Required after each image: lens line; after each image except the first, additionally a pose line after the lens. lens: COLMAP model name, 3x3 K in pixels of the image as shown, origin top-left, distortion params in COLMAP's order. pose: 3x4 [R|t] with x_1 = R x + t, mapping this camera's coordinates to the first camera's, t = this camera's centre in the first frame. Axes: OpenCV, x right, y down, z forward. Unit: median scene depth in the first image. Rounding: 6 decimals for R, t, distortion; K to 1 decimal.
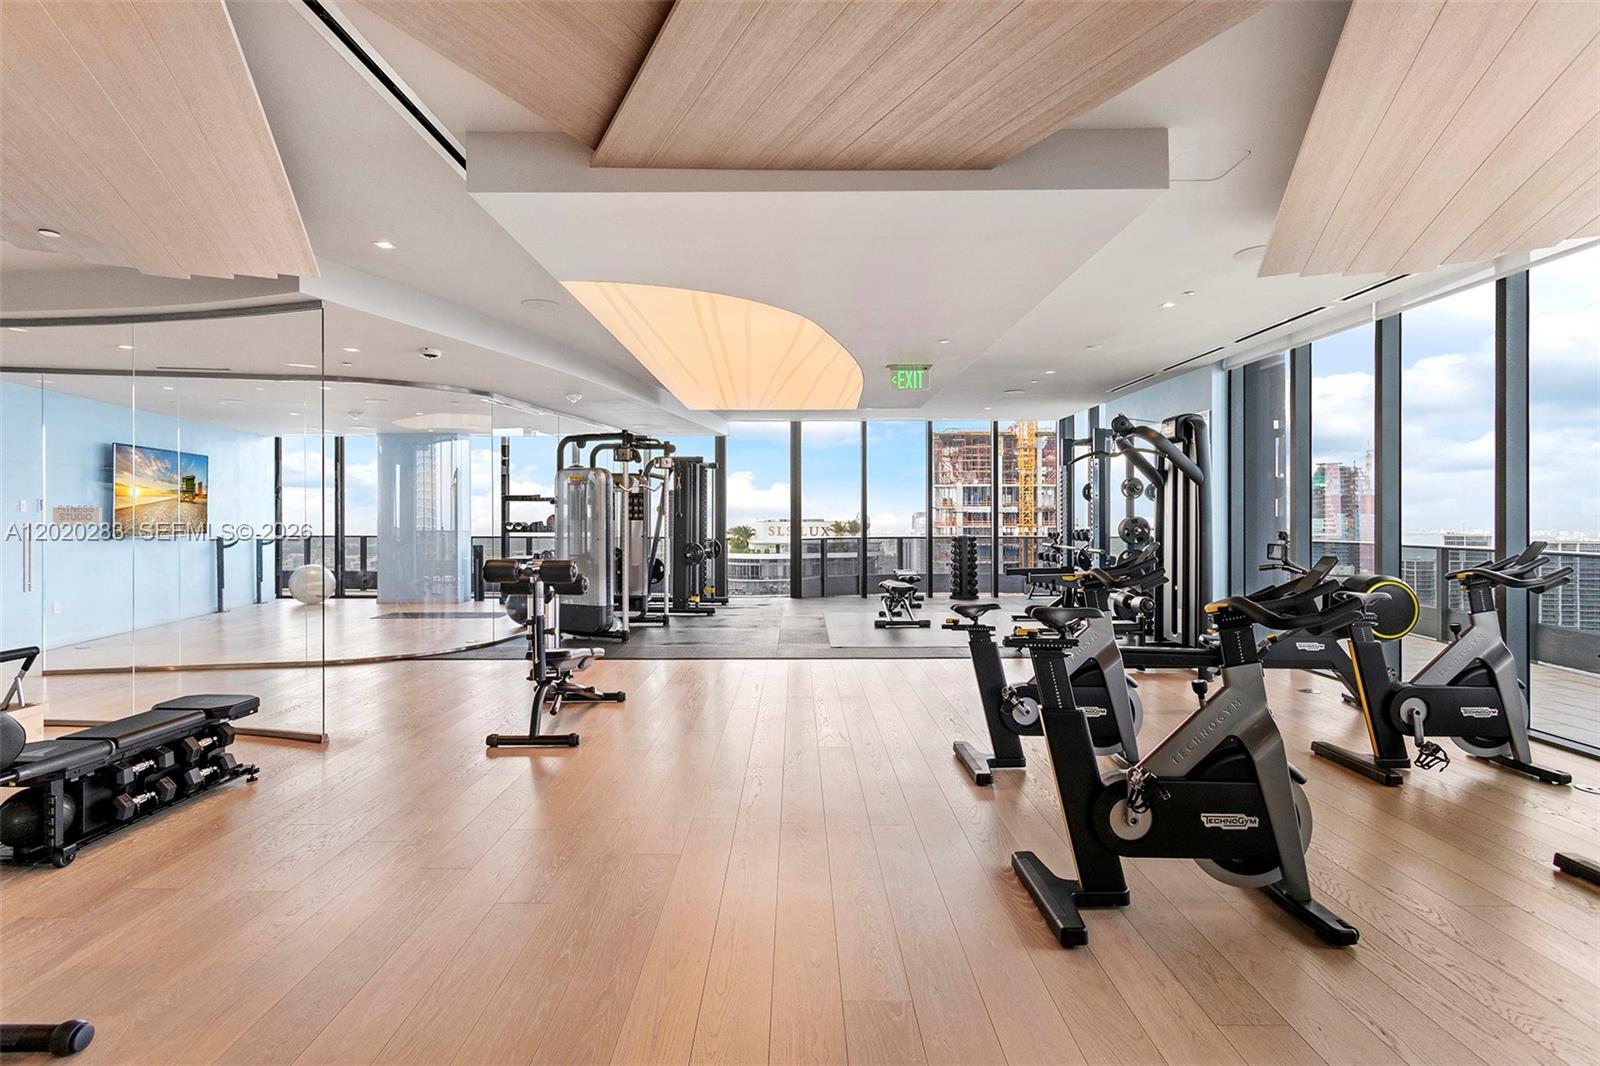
lens RADIAL K [[772.8, 0, 799.4], [0, 772.8, 517.8], [0, 0, 1]] dist [0.000848, 0.001180]
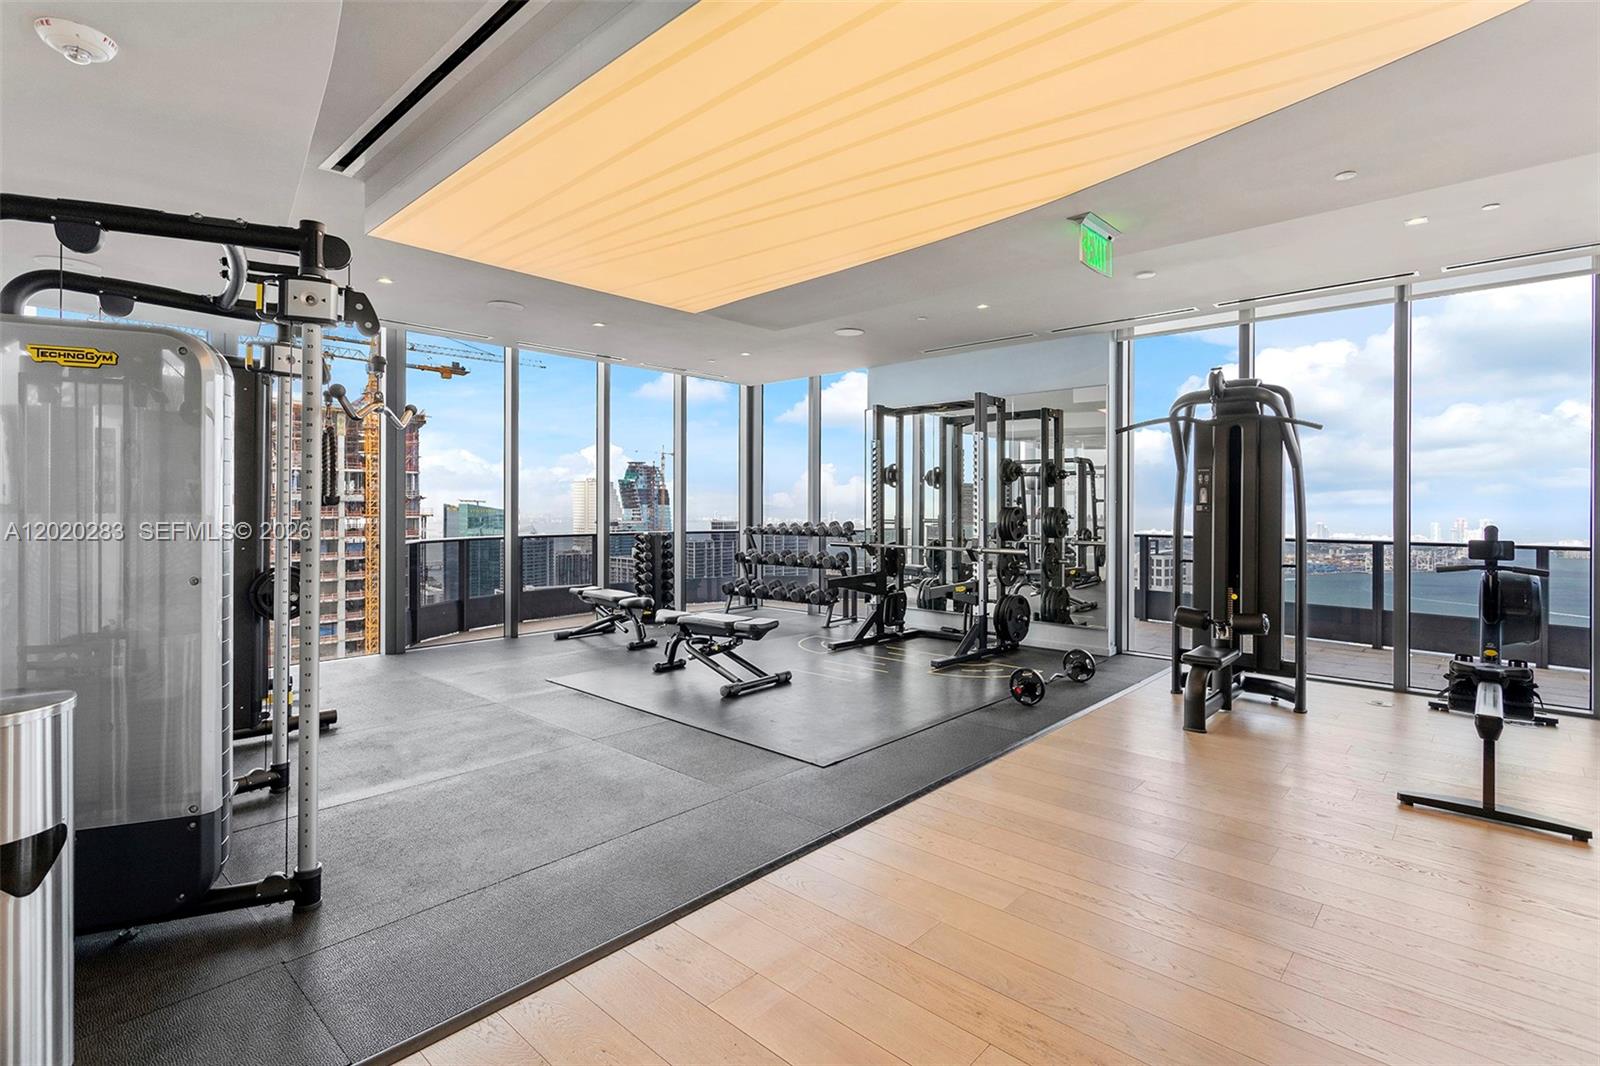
lens RADIAL K [[762.0, 0, 794.4], [0, 762.0, 510.7], [0, 0, 1]] dist [0.002427, 0.000902]
pose [[0.675629, -0.003196, 0.737235, -0.295712], [0.000200, 0.999991, 0.004152, 0.000722], [-0.737242, -0.002658, 0.675623, 0.596927]]
